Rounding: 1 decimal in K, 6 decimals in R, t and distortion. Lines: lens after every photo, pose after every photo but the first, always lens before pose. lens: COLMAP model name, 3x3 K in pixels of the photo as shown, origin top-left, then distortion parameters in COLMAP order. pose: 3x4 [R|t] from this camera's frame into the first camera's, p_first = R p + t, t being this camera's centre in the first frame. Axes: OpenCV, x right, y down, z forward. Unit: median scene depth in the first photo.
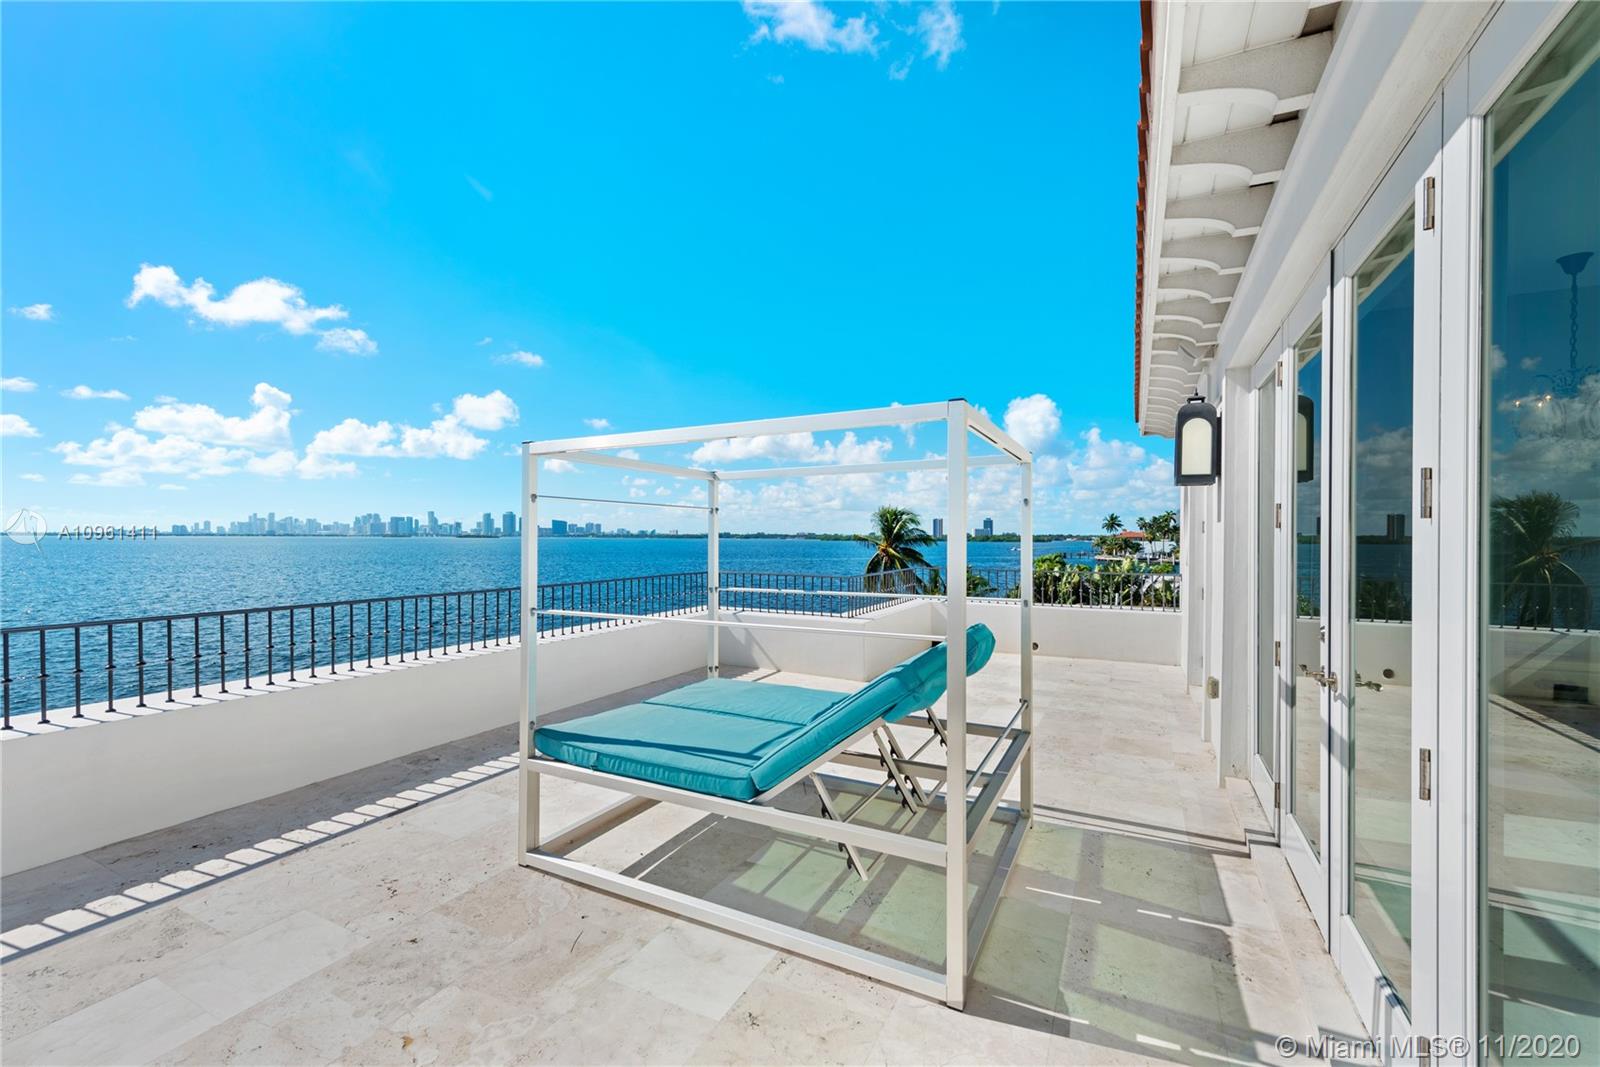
lens RADIAL K [[648.7, 0, 797.4], [0, 648.7, 535.8], [0, 0, 1]] dist [0.017090, -0.000251]
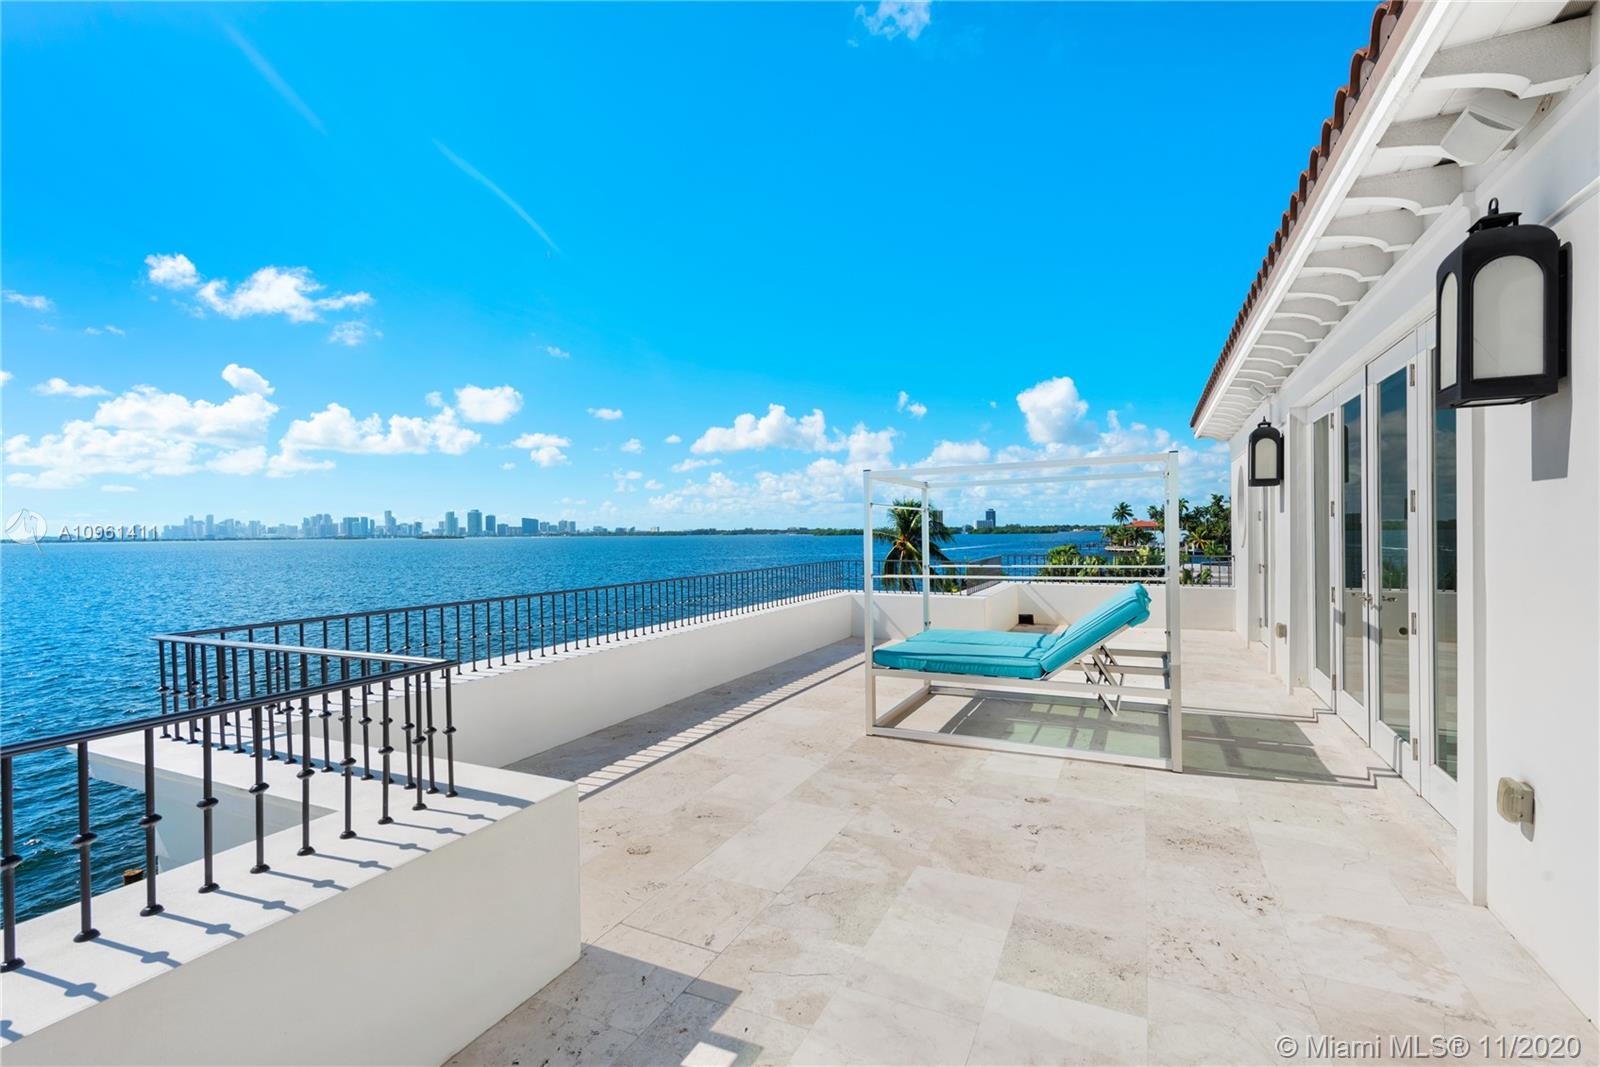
lens RADIAL K [[703.4, 0, 815.6], [0, 703.4, 532.9], [0, 0, 1]] dist [0.036347, 0.000341]
pose [[0.998901, -0.016088, 0.044011, -0.439696], [0.015952, 0.999867, 0.003455, 0.001958], [-0.044061, -0.002750, 0.999025, -0.505000]]
